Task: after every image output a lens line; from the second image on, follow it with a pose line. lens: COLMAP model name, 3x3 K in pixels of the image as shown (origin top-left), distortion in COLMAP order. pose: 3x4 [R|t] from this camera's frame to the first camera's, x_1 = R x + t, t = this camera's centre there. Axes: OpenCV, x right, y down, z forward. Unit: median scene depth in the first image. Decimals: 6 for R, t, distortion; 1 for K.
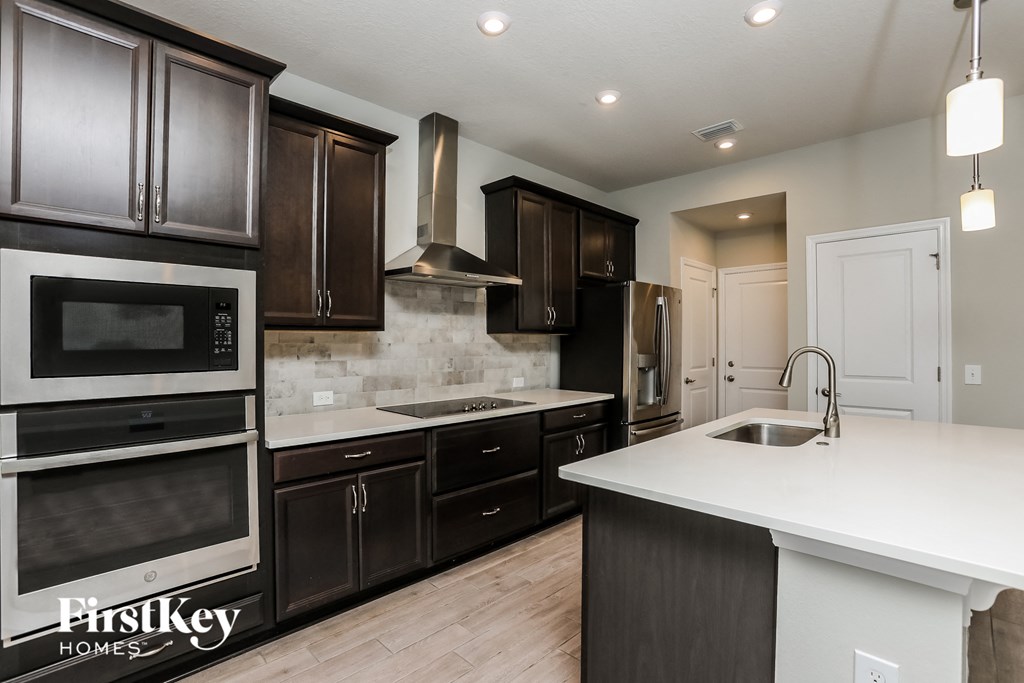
lens RADIAL K [[485.0, 0, 512.0], [0, 485.0, 341.5], [0, 0, 1]] dist [-0.033888, 0.000055]
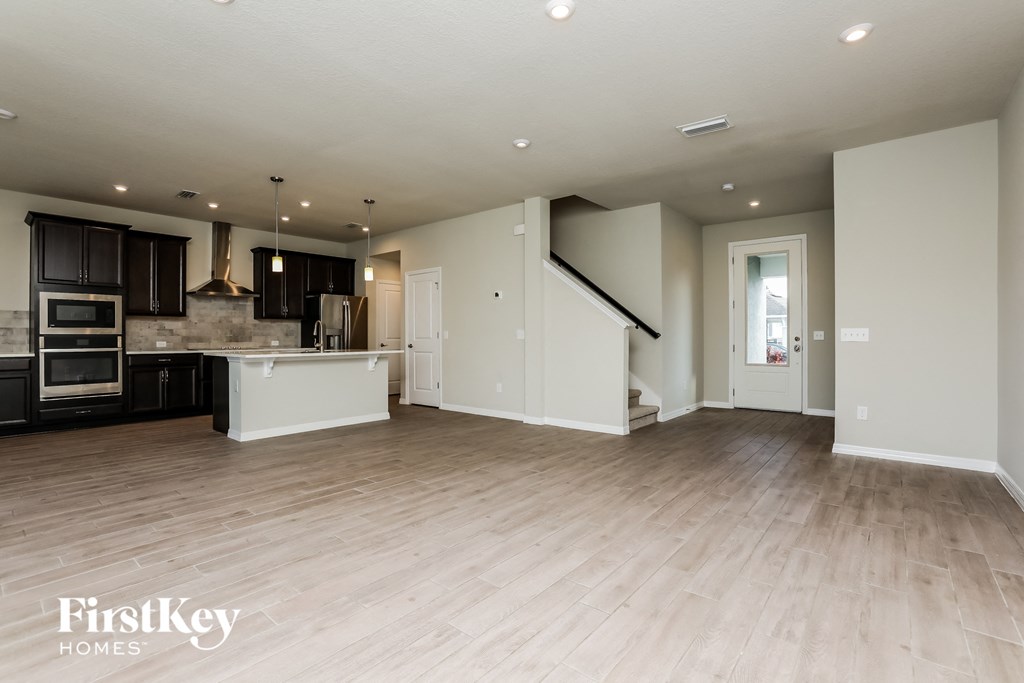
lens RADIAL K [[448.1, 0, 456.7], [0, 448.1, 333.9], [0, 0, 1]] dist [0.000616, 0.000139]
pose [[0.999780, -0.002798, 0.020808, 0.949534], [0.002877, 0.999989, -0.003770, 0.070281], [-0.020797, 0.003829, 0.999776, -1.169308]]
